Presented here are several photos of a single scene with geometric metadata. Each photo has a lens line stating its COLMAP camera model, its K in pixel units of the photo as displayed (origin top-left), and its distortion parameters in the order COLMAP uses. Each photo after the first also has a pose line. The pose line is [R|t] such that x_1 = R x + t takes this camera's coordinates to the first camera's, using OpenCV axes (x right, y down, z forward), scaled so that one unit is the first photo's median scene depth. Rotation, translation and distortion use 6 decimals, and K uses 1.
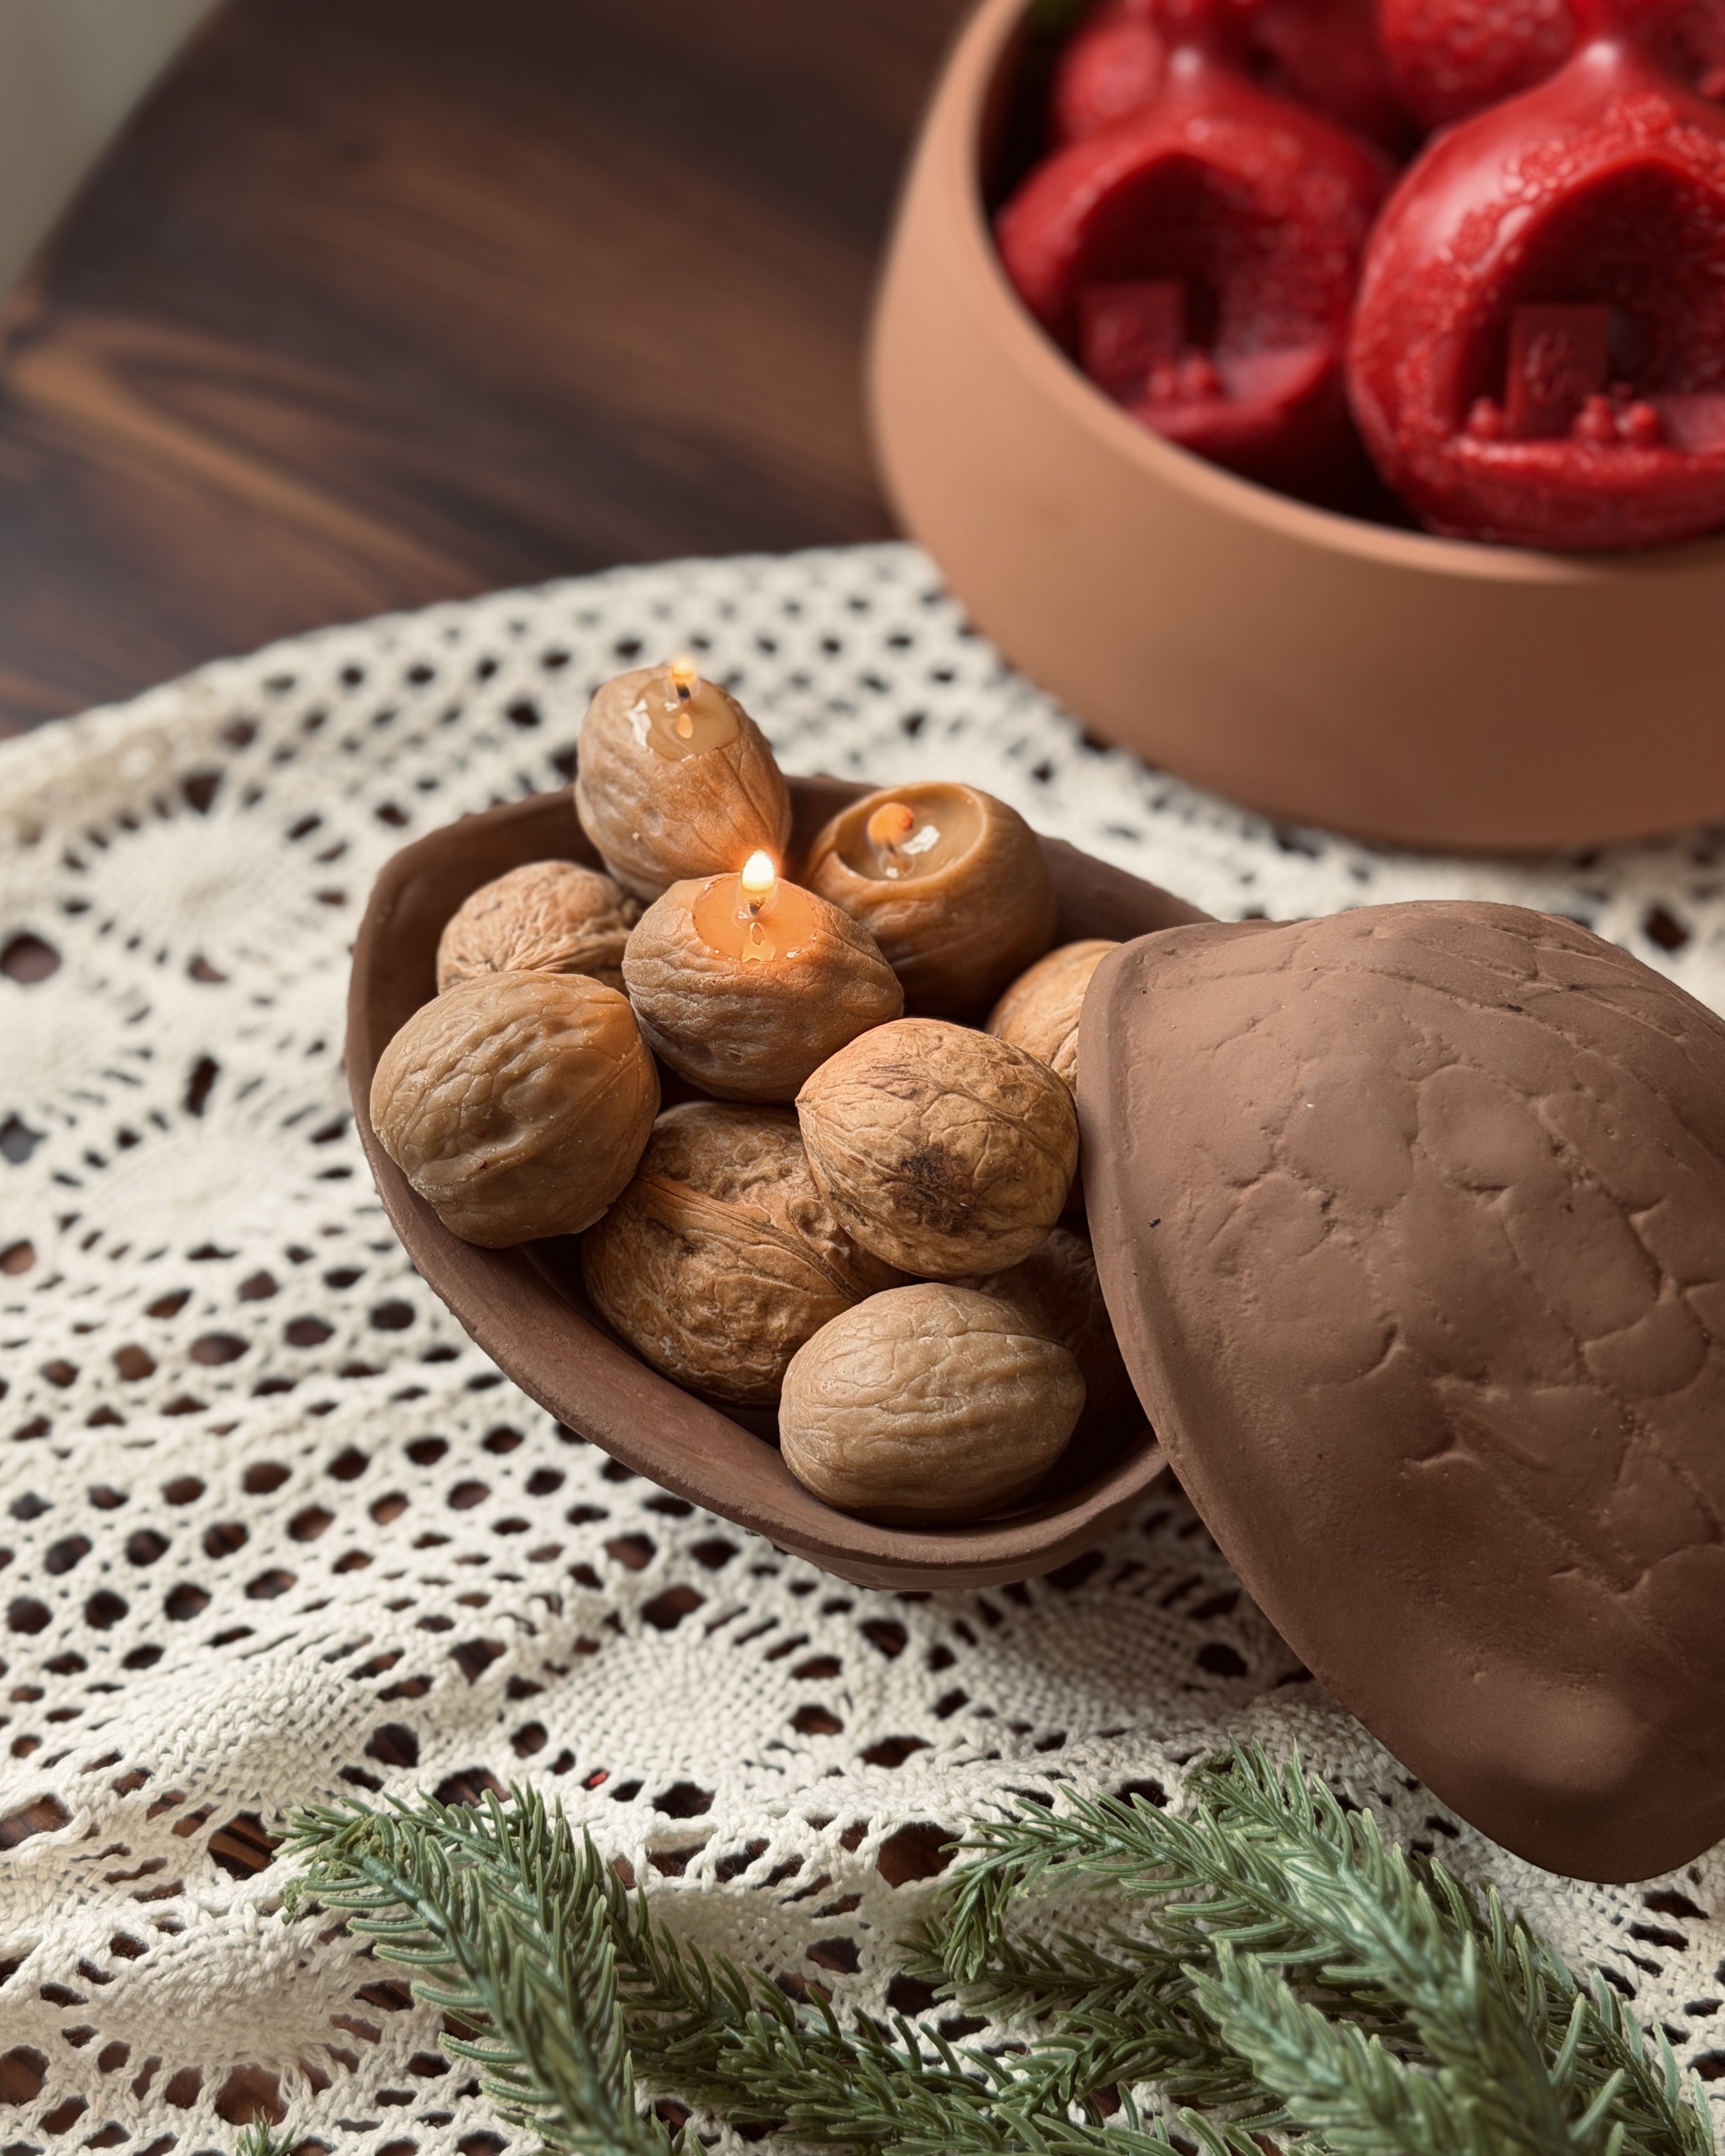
lens RADIAL K [[3305.7, 0, 820.9], [0, 3305.7, 1081.9], [0, 0, 1]] dist [0.133160, 0.000000]
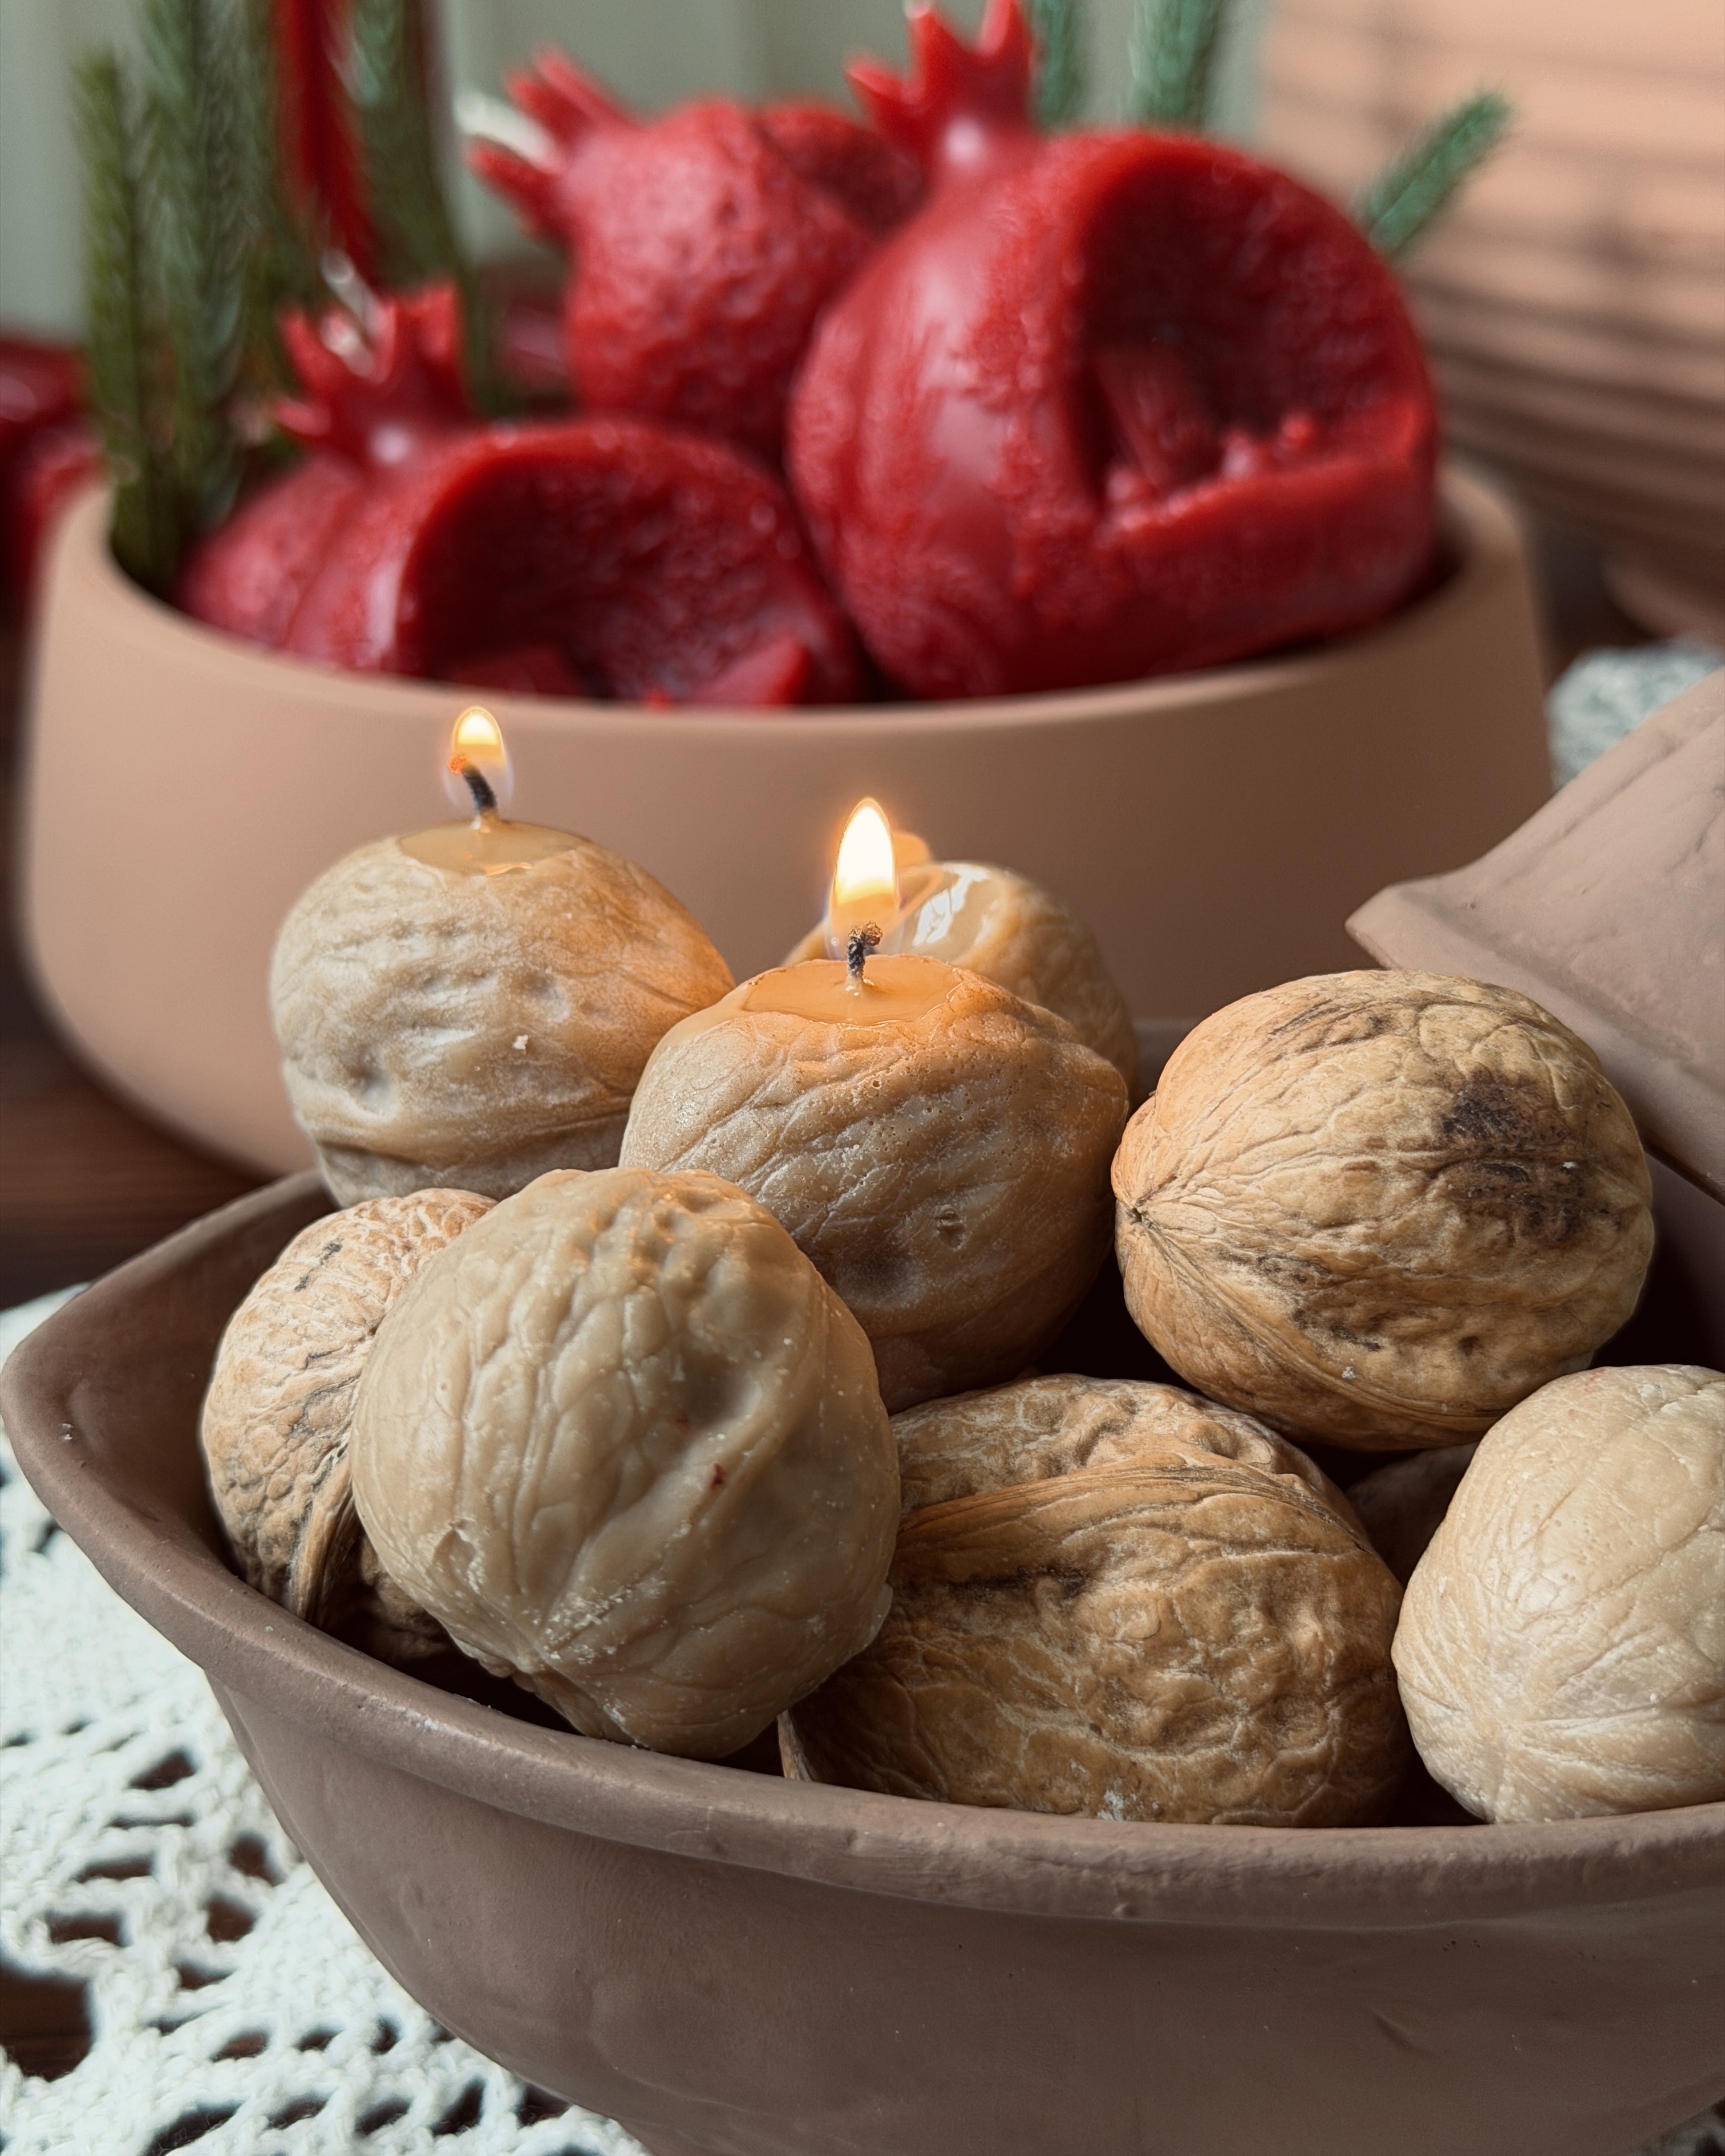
lens RADIAL K [[3305.6, 0, 863.2], [0, 3305.6, 1079.9], [0, 0, 1]] dist [0.133160, 0.000000]
pose [[0.798956, -0.257530, 0.543459, -0.310475], [0.495596, 0.793846, -0.352409, 0.148182], [-0.340667, 0.550896, 0.761879, 0.601411]]
